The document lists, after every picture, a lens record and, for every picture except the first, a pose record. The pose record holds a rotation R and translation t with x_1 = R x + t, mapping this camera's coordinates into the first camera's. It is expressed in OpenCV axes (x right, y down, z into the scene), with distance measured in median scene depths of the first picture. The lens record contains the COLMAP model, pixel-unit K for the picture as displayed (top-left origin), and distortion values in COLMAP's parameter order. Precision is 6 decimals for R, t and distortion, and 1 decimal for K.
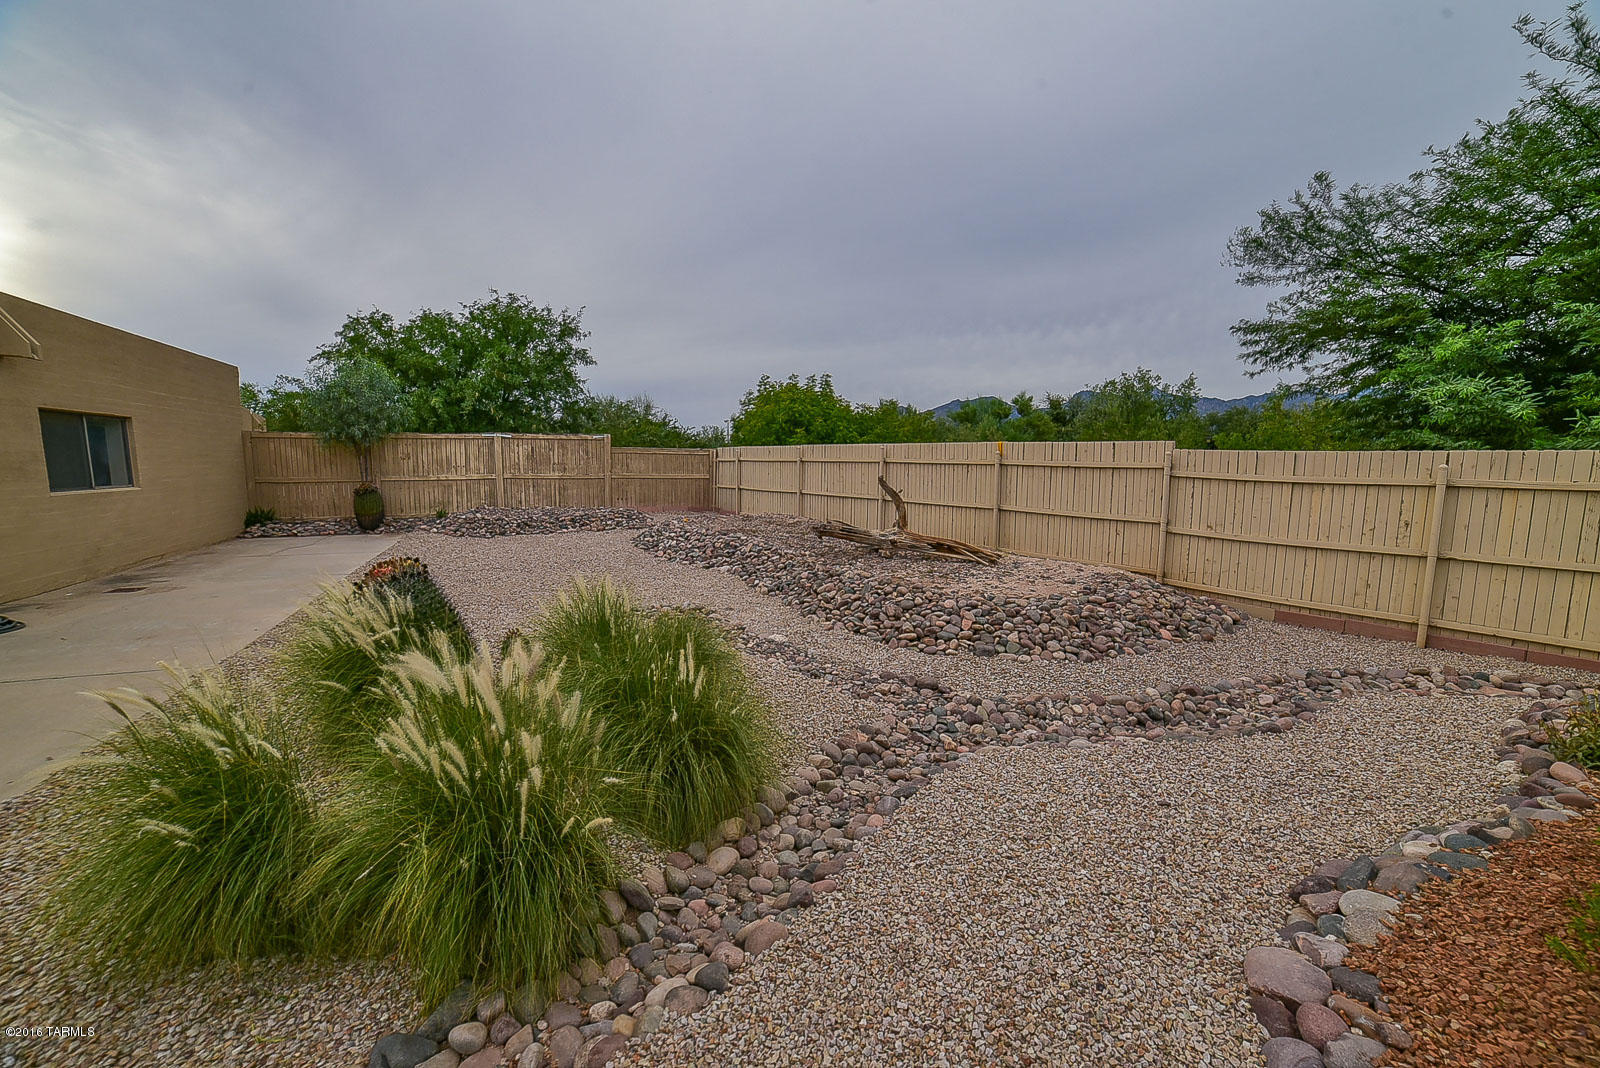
lens RADIAL K [[614.6, 0, 800.0], [0, 614.6, 534.0], [0, 0, 1]] dist [-0.049028, 0.000224]
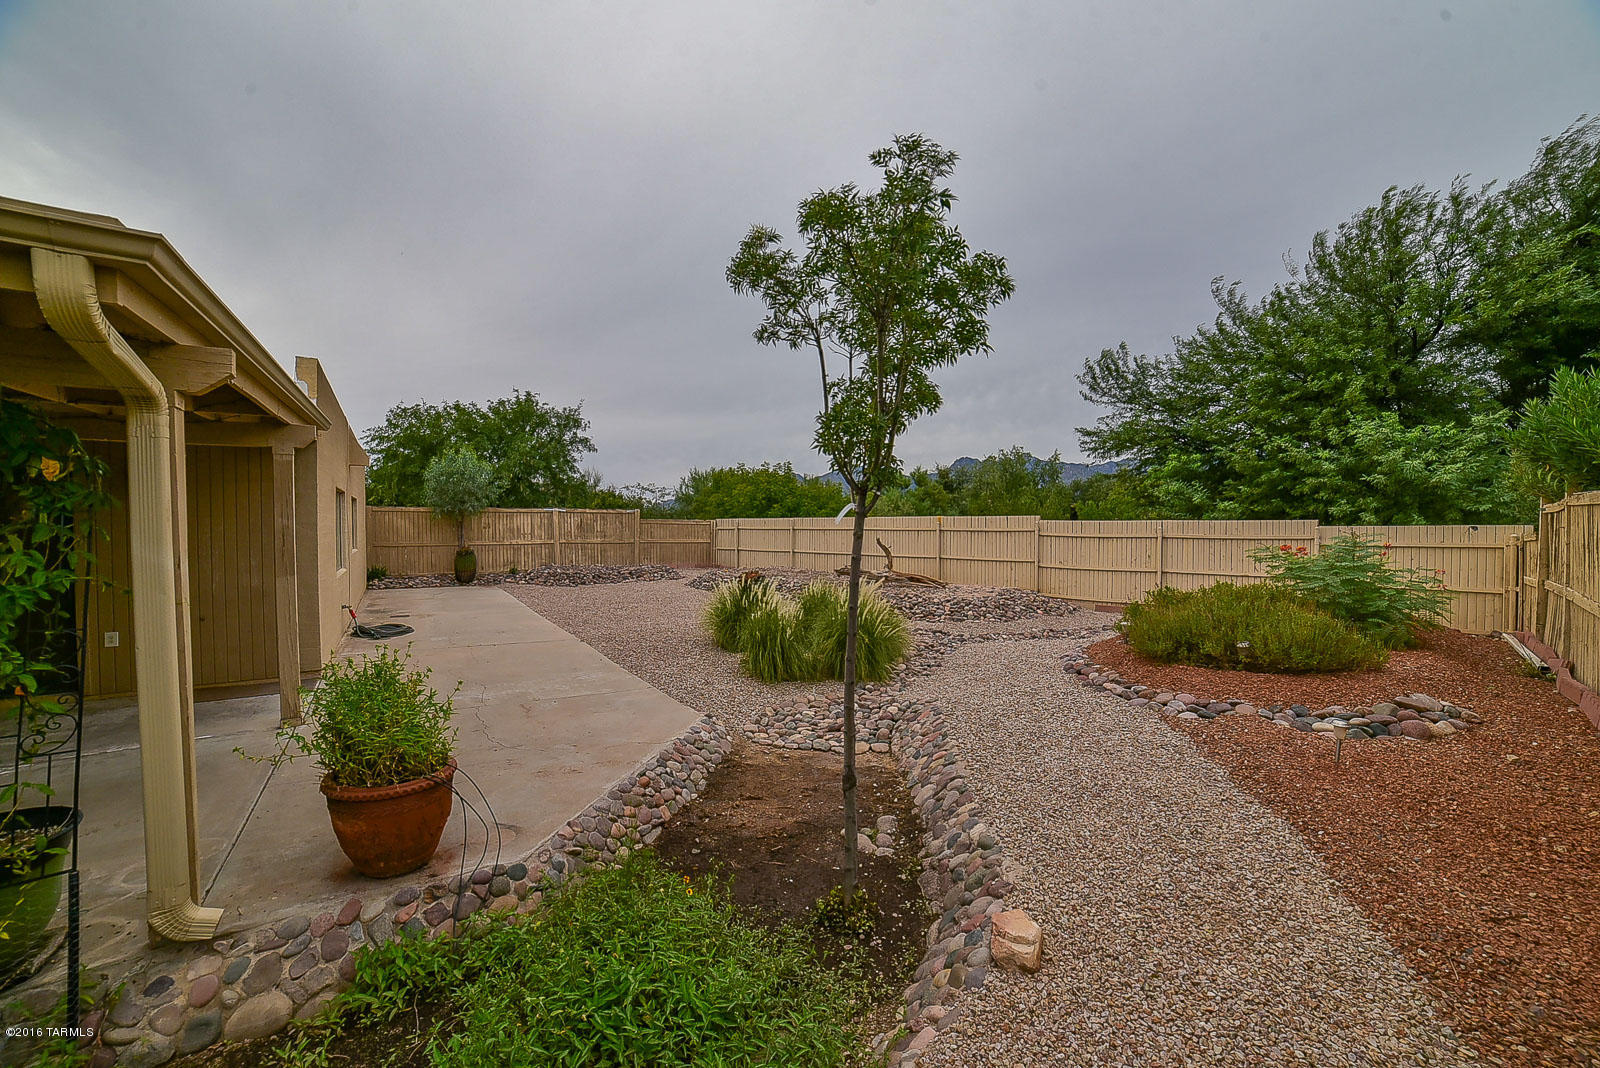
lens RADIAL K [[601.6, 0, 800.0], [0, 601.6, 534.0], [0, 0, 1]] dist [-0.080691, -0.000018]
pose [[0.987650, -0.008367, 0.156452, -0.201068], [0.025068, 0.994148, -0.105077, 0.037819], [-0.154657, 0.107702, 0.982080, -0.347898]]
